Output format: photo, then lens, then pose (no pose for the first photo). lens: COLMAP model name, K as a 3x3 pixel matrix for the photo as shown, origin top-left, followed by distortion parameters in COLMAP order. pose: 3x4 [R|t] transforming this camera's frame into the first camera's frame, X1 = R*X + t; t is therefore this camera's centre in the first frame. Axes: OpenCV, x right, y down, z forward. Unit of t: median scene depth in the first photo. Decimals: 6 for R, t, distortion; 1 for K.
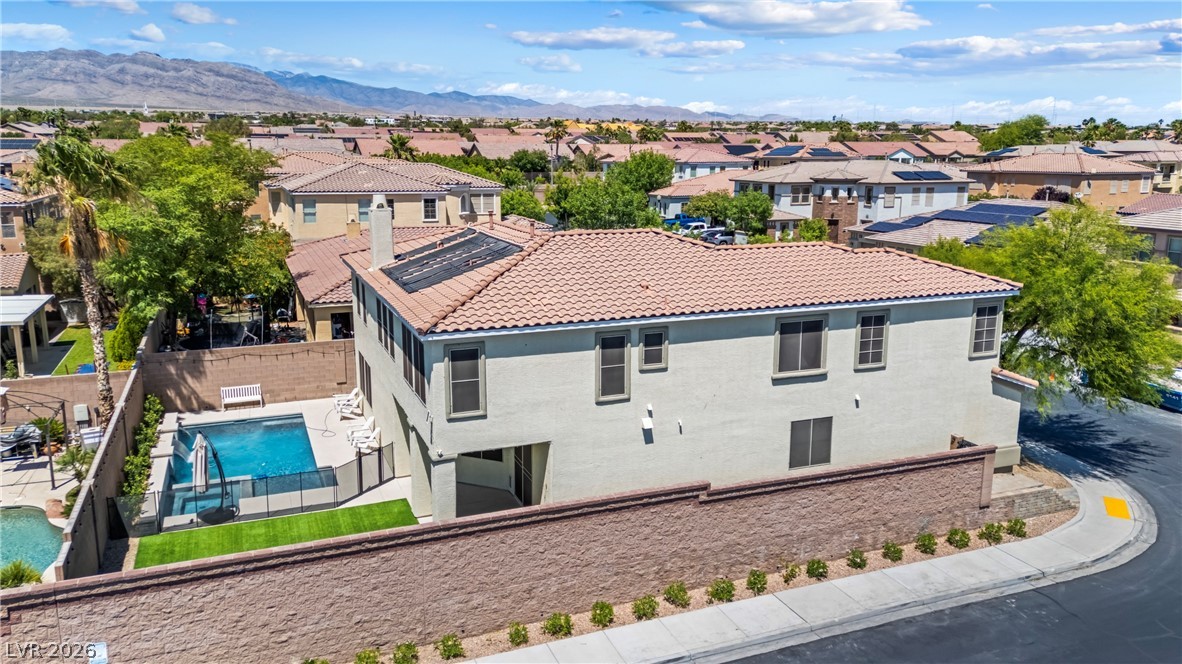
lens RADIAL K [[878.9, 0, 593.3], [0, 878.9, 330.9], [0, 0, 1]] dist [0.083943, -0.073141]
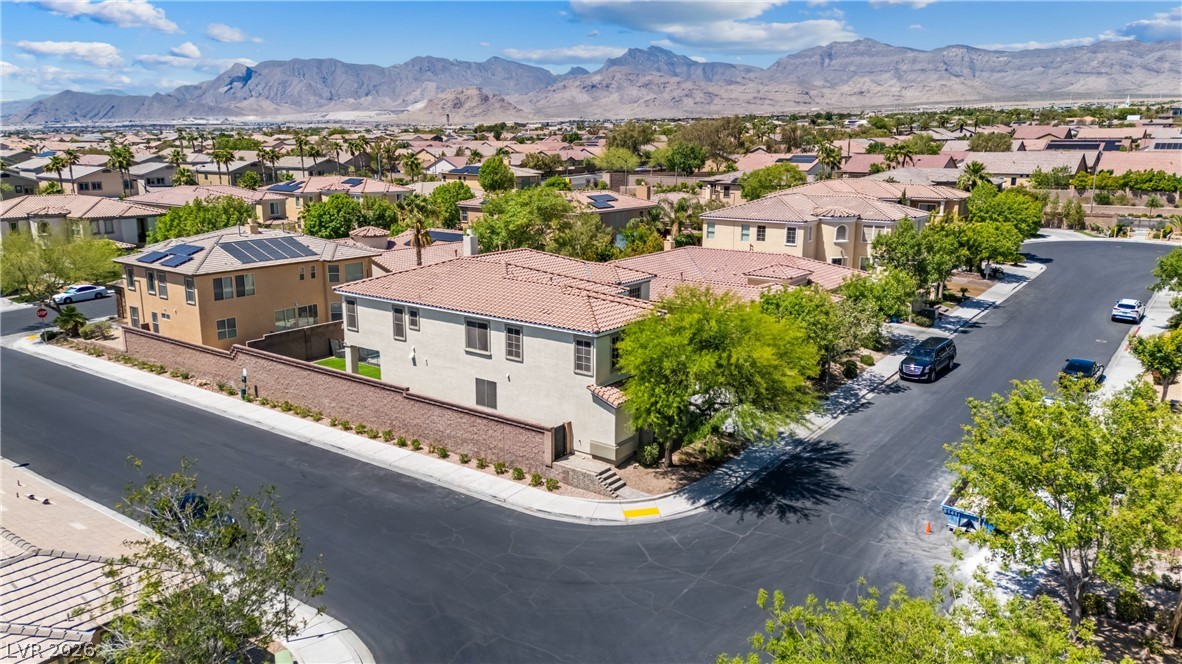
lens RADIAL K [[865.6, 0, 591.0], [0, 865.6, 332.0], [0, 0, 1]] dist [0.124627, -0.154619]
pose [[0.517911, 0.185436, -0.835094, 1.751162], [-0.174113, 0.978638, 0.109328, -0.213584], [0.837528, 0.088778, 0.539134, 0.244135]]
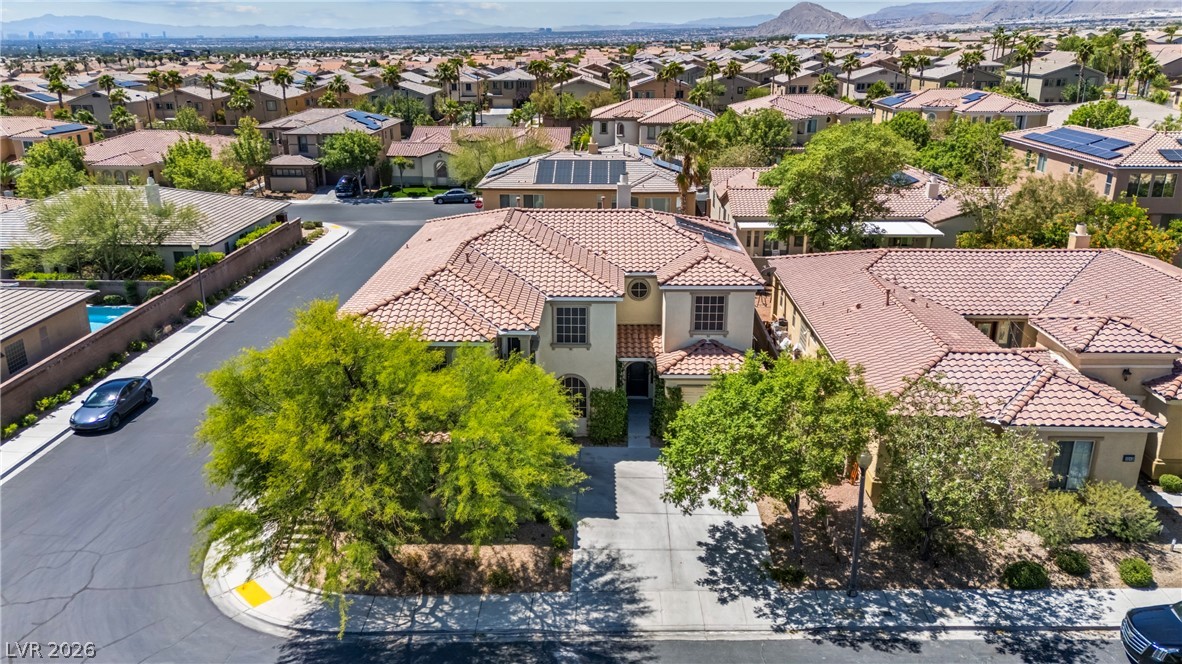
lens RADIAL K [[878.9, 0, 593.3], [0, 878.9, 330.9], [0, 0, 1]] dist [0.083943, -0.073141]
pose [[-0.394030, 0.291269, -0.871724, 1.329787], [-0.186272, 0.903466, 0.386072, -0.551223], [0.900024, 0.314501, -0.301737, 1.701872]]
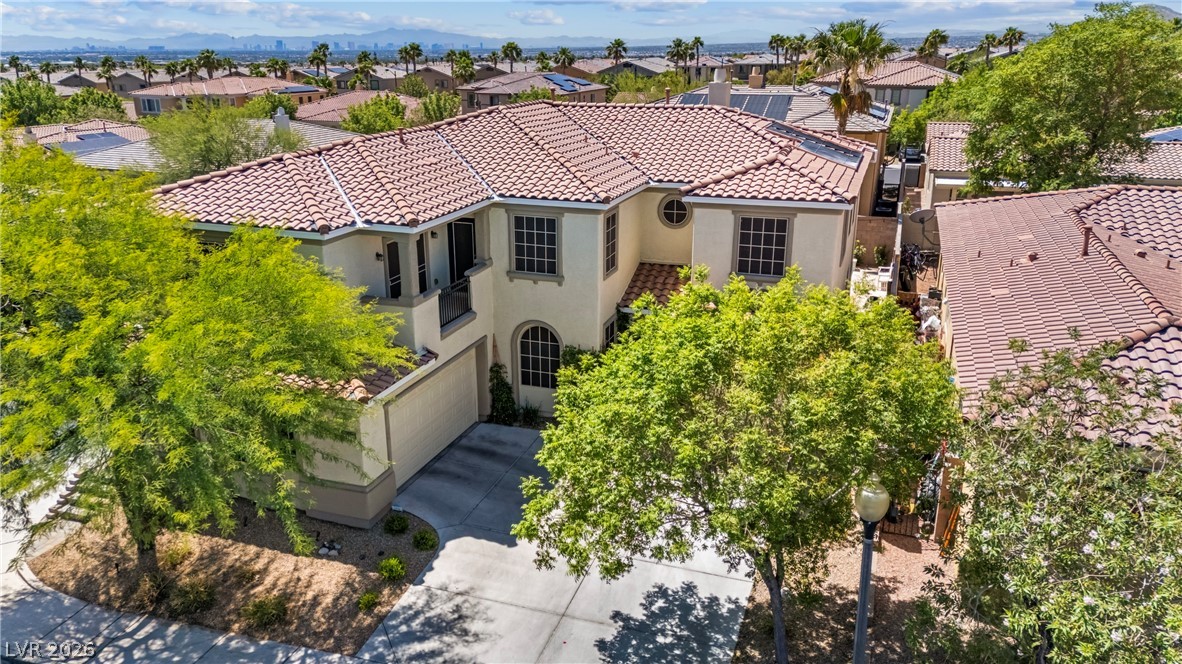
lens RADIAL K [[878.9, 0, 593.3], [0, 878.9, 330.9], [0, 0, 1]] dist [0.083943, -0.073141]
pose [[-0.654130, 0.231349, -0.720133, 0.804155], [-0.155559, 0.890576, 0.427406, -0.350596], [0.740213, 0.391602, -0.546564, 1.823558]]
